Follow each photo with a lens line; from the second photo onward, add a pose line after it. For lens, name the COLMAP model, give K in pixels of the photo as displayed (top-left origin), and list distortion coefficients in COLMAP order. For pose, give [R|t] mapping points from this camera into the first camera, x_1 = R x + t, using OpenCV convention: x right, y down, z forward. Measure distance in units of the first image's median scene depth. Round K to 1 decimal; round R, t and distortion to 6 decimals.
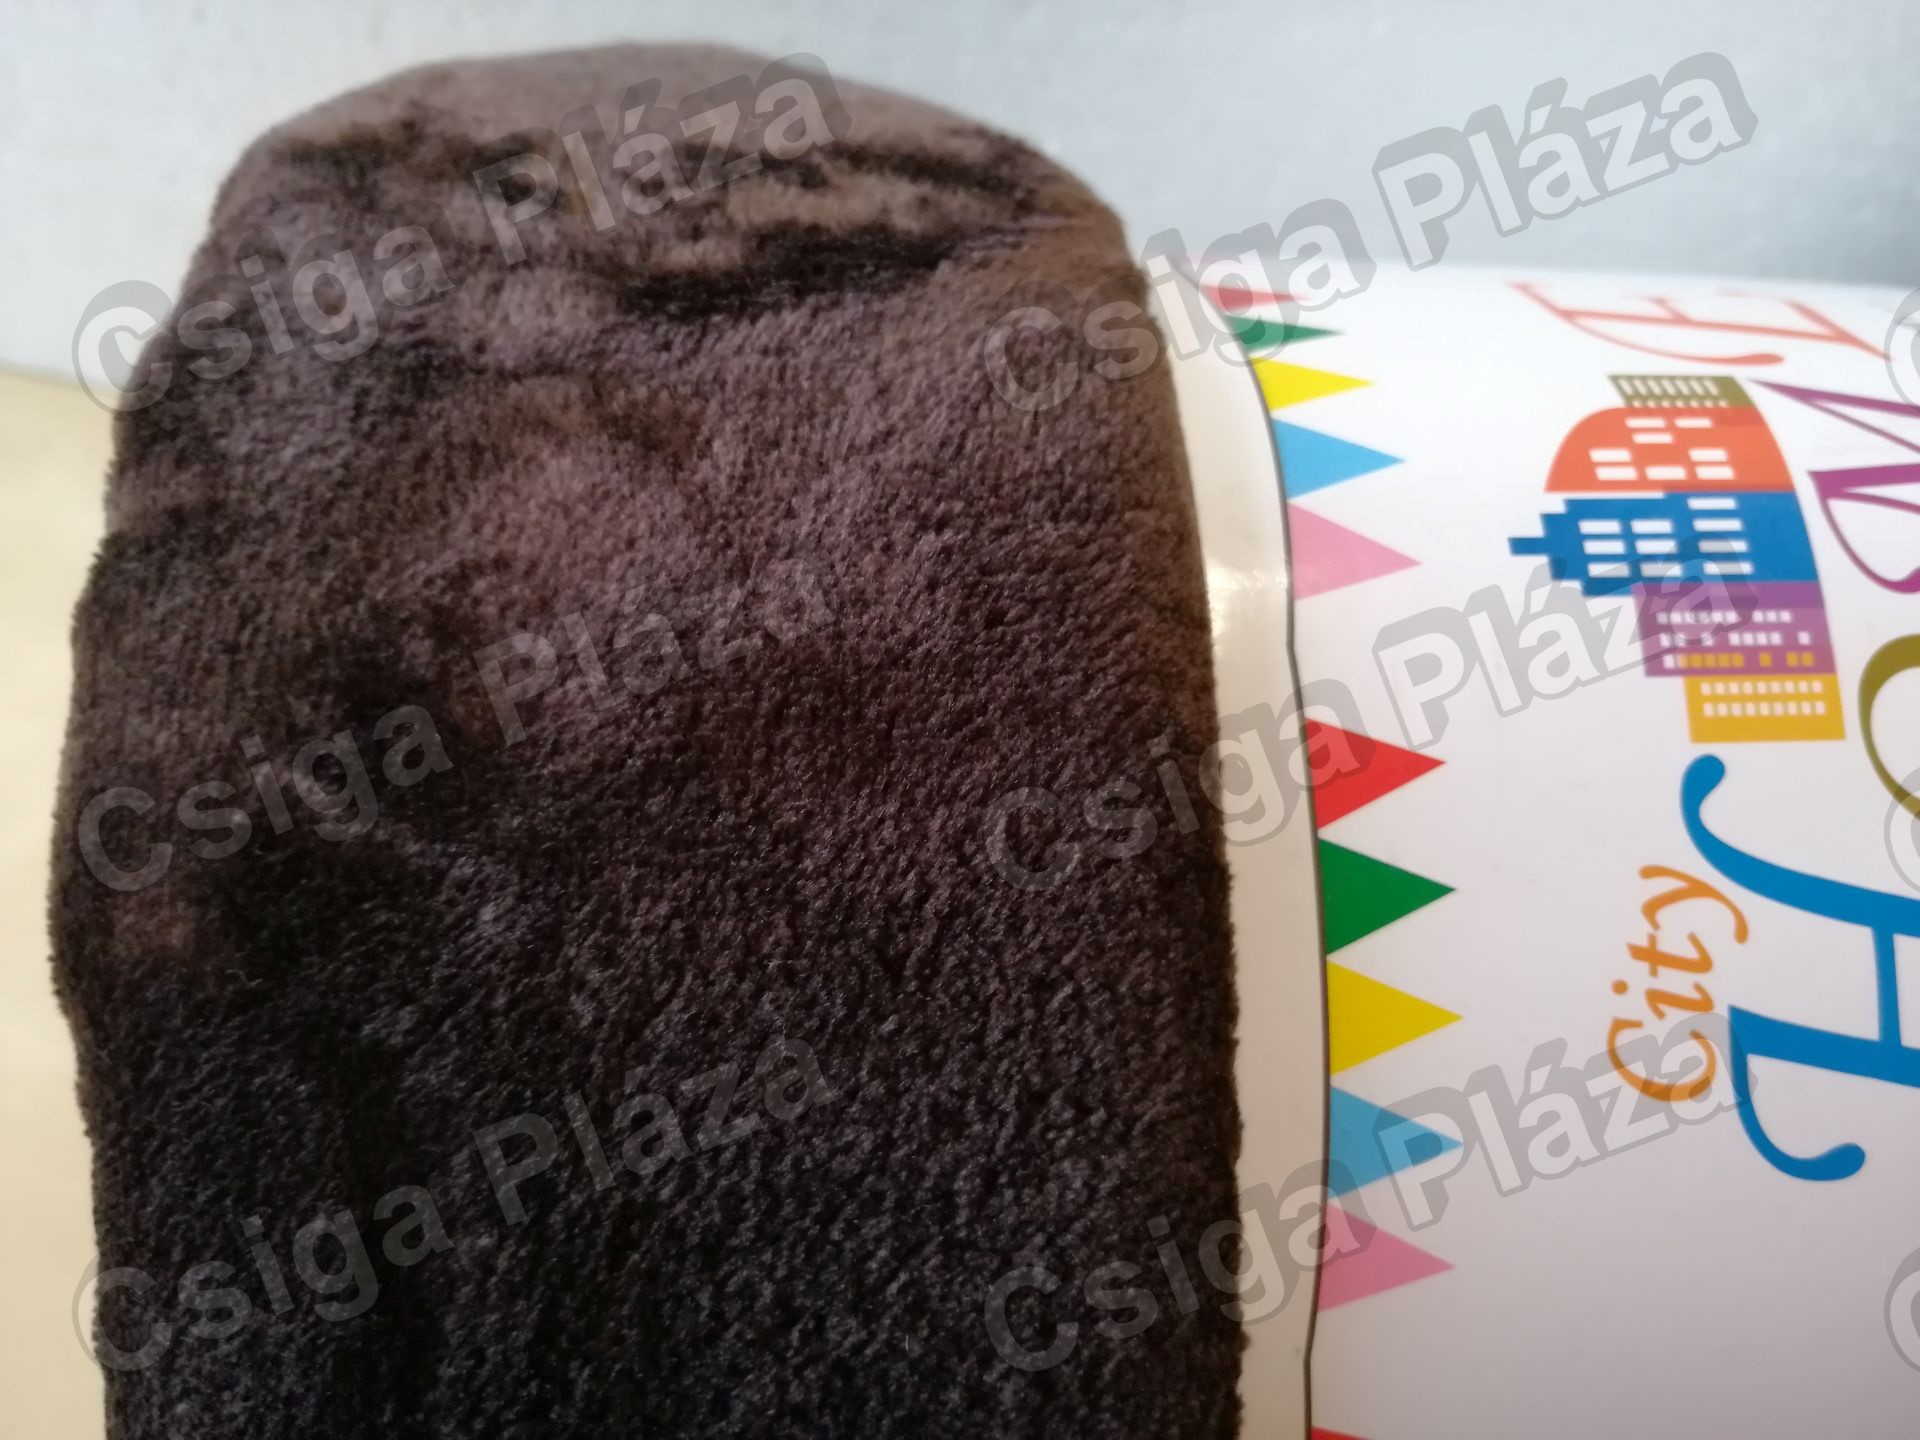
lens RADIAL K [[1500.5, 0, 960.0], [0, 1500.5, 720.0], [0, 0, 1]] dist [-0.006666, -0.004552]
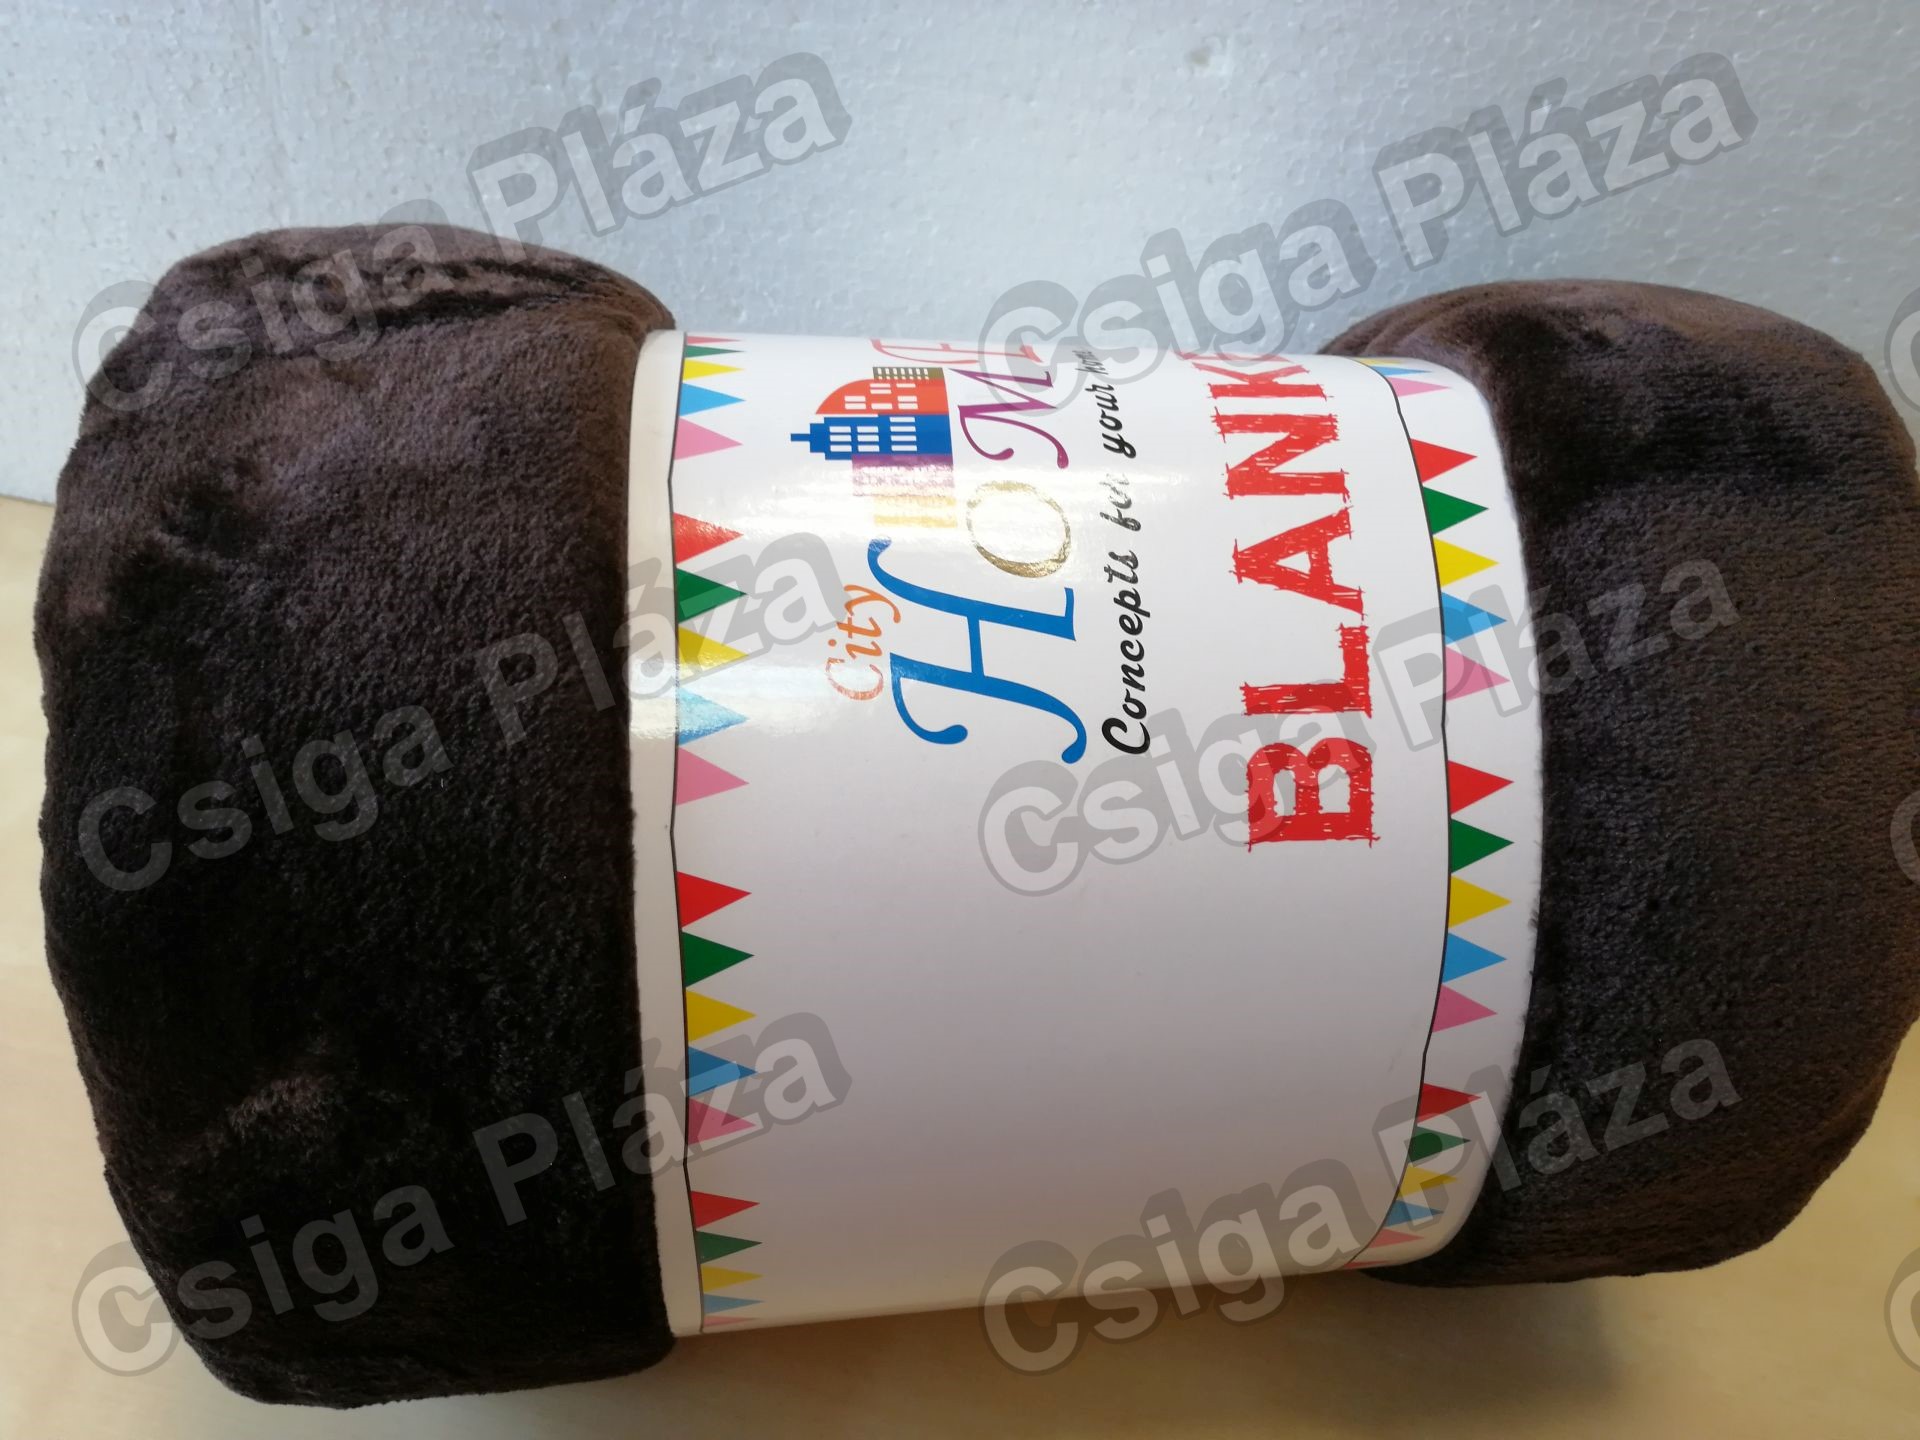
lens RADIAL K [[1489.1, 0, 960.0], [0, 1489.1, 720.0], [0, 0, 1]] dist [-0.003688, 0.023440]
pose [[0.999774, -0.013714, 0.016218, 0.605298], [0.016028, 0.988184, -0.152432, 0.612564], [-0.013936, 0.152658, 0.988181, -0.986325]]
